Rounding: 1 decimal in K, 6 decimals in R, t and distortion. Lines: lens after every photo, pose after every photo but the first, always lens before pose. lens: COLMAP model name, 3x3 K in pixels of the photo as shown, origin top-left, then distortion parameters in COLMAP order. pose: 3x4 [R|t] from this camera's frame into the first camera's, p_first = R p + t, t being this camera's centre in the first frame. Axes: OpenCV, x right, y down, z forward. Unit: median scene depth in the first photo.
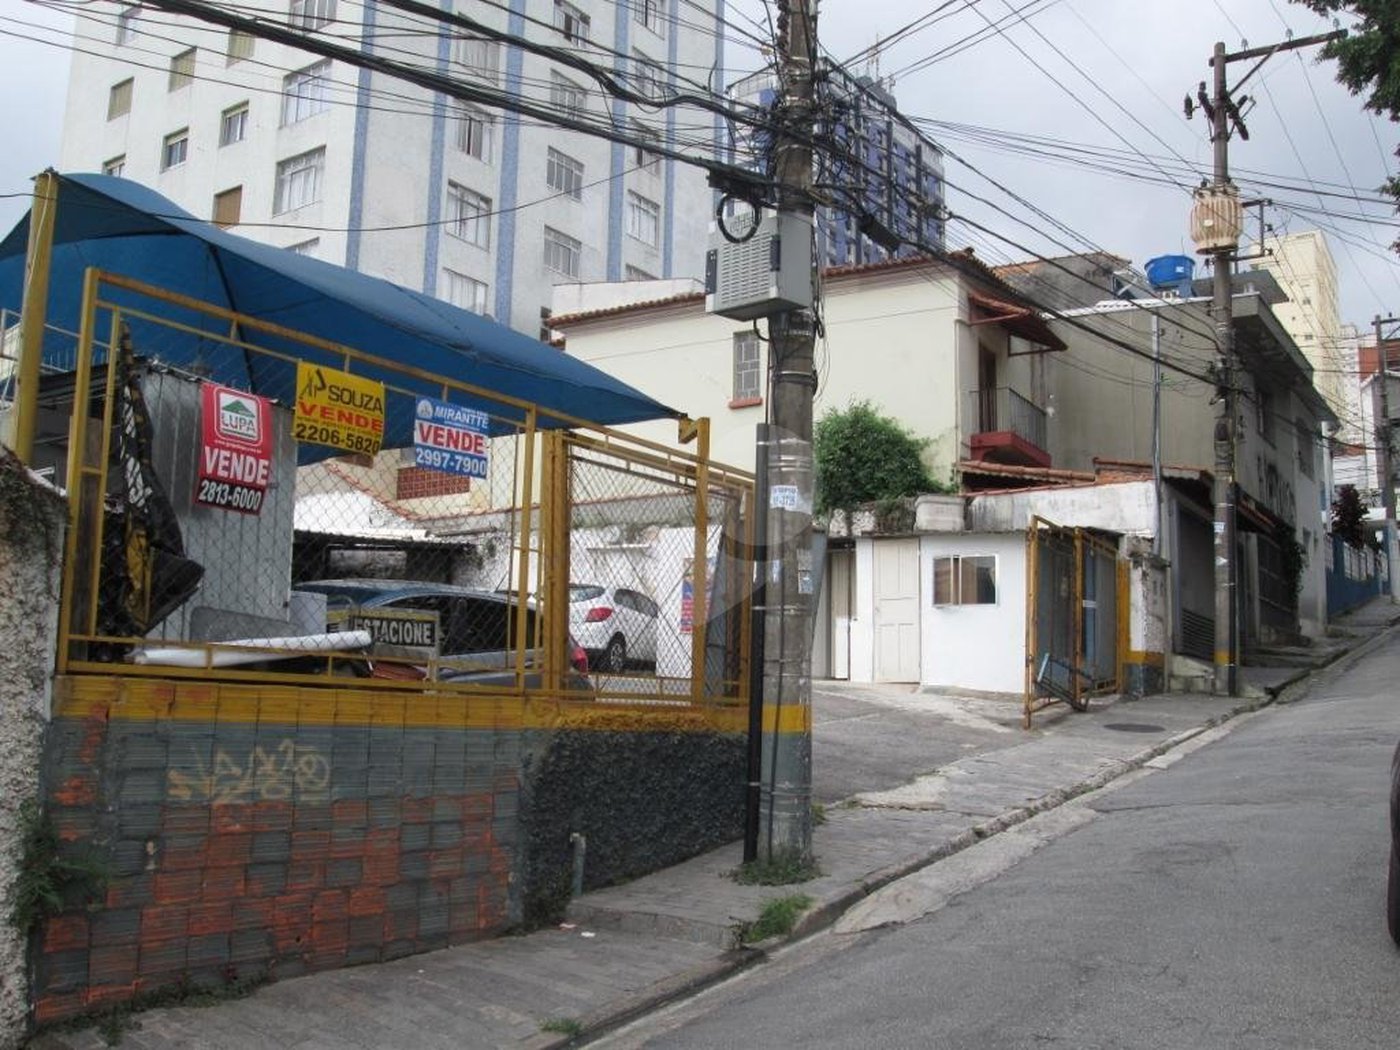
lens RADIAL K [[1400.2, 0, 757.1], [0, 1400.2, 472.3], [0, 0, 1]] dist [-0.129670, 0.000000]
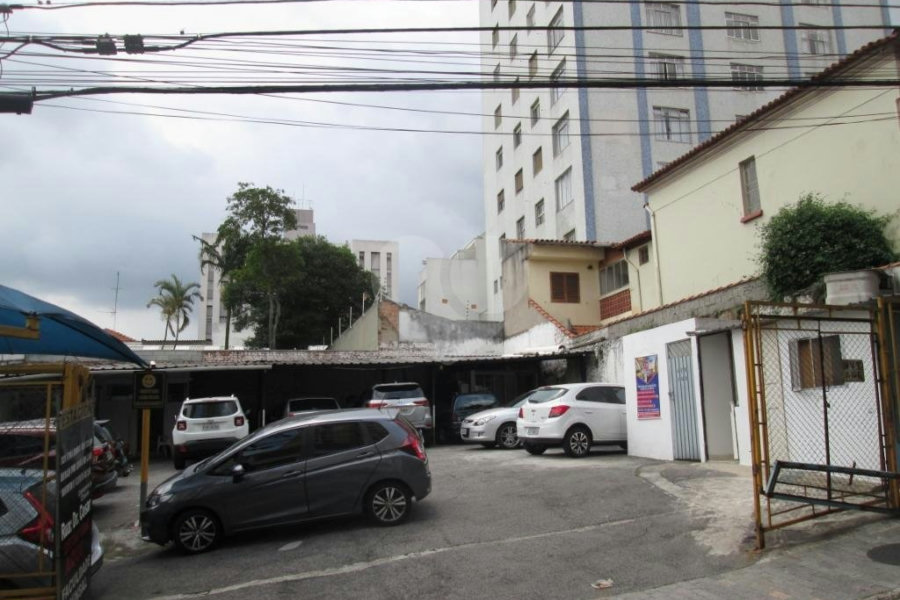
lens RADIAL K [[755.3, 0, 446.2], [0, 755.3, 289.2], [0, 0, 1]] dist [-0.042306, 0.025313]
pose [[0.721465, -0.164119, -0.672721, 0.810853], [0.167420, 0.984027, -0.060515, 0.032784], [0.671907, -0.068968, 0.737418, 1.055178]]
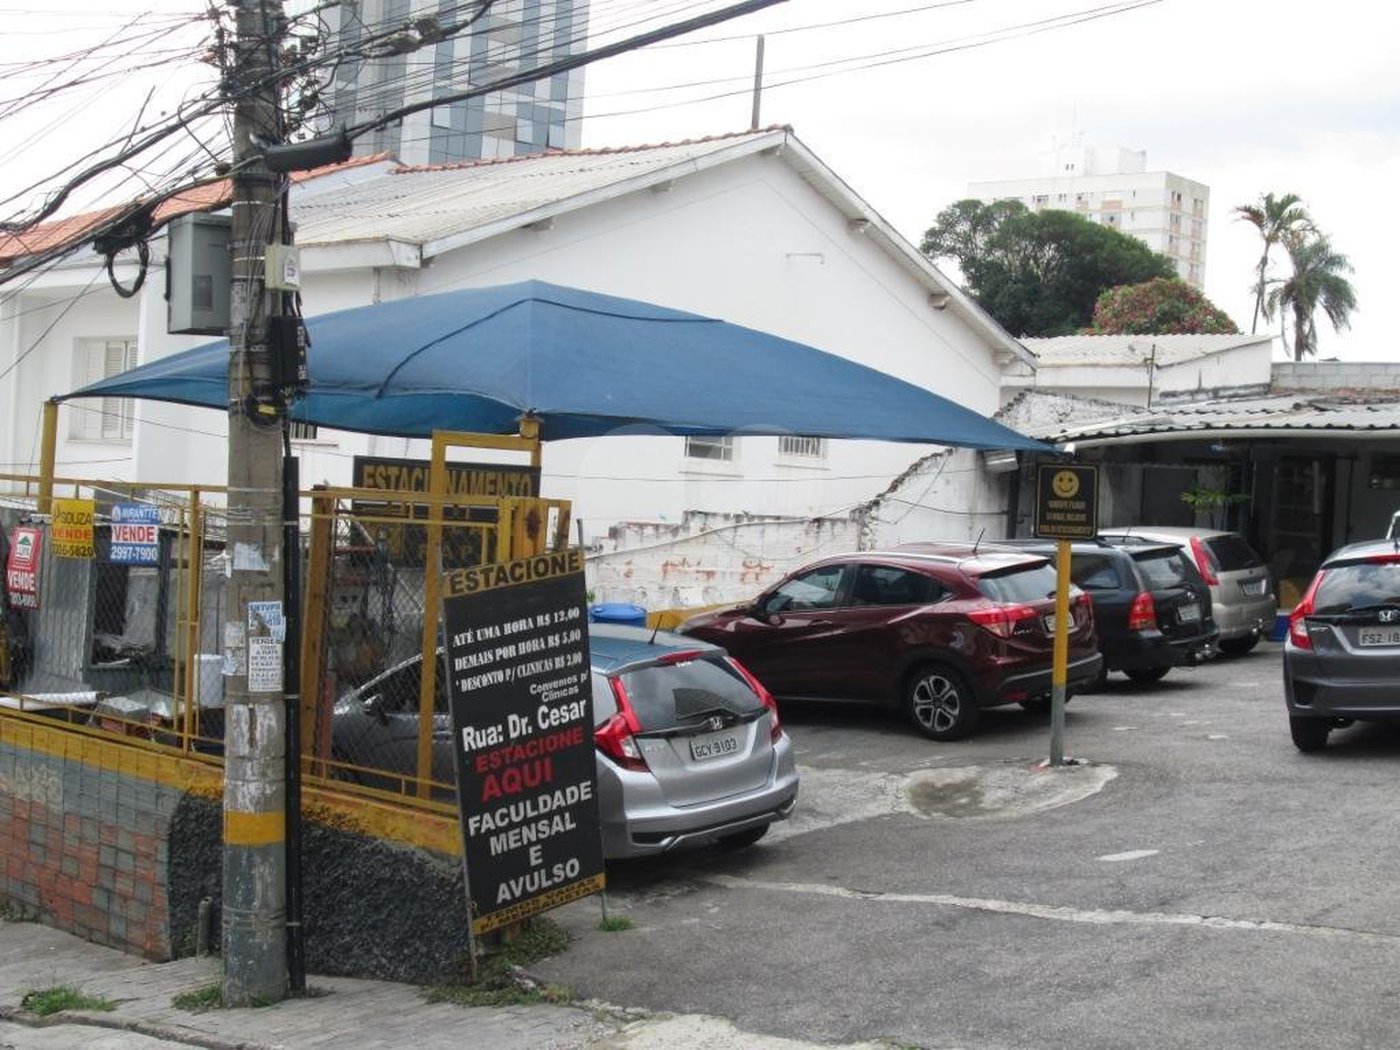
lens RADIAL K [[2001.3, 0, 703.3], [0, 2001.3, 516.7], [0, 0, 1]] dist [-0.103511, 0.000000]
pose [[-0.165045, -0.009209, -0.986243, 1.322424], [0.122551, 0.992016, -0.029772, 0.068680], [0.978643, -0.125779, -0.162599, 1.693893]]
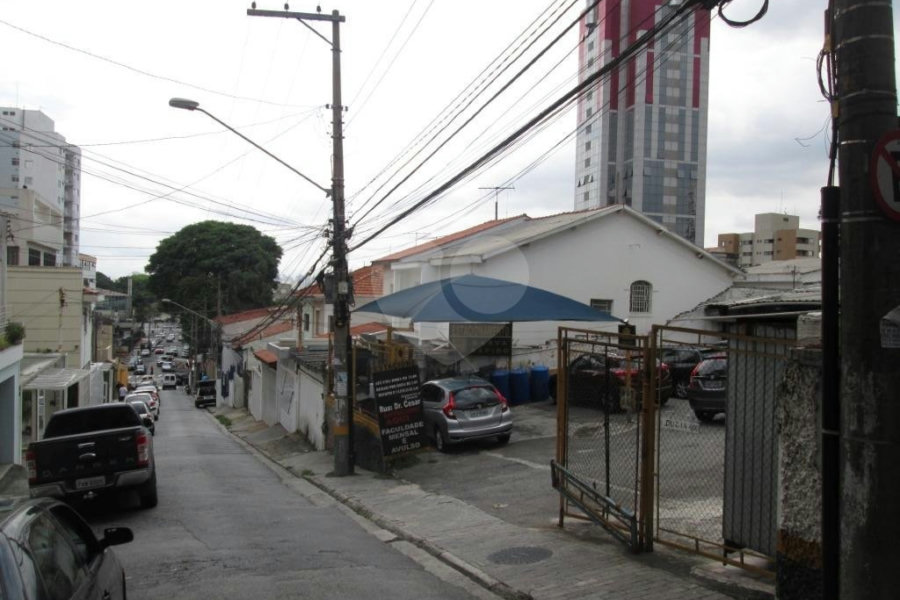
lens RADIAL K [[755.3, 0, 440.3], [0, 755.3, 287.7], [0, 0, 1]] dist [-0.042306, 0.025313]
pose [[-0.579686, -0.035022, -0.814087, 1.531110], [0.118210, 0.984892, -0.126544, 0.112152], [0.806220, -0.169589, -0.566789, 2.567408]]
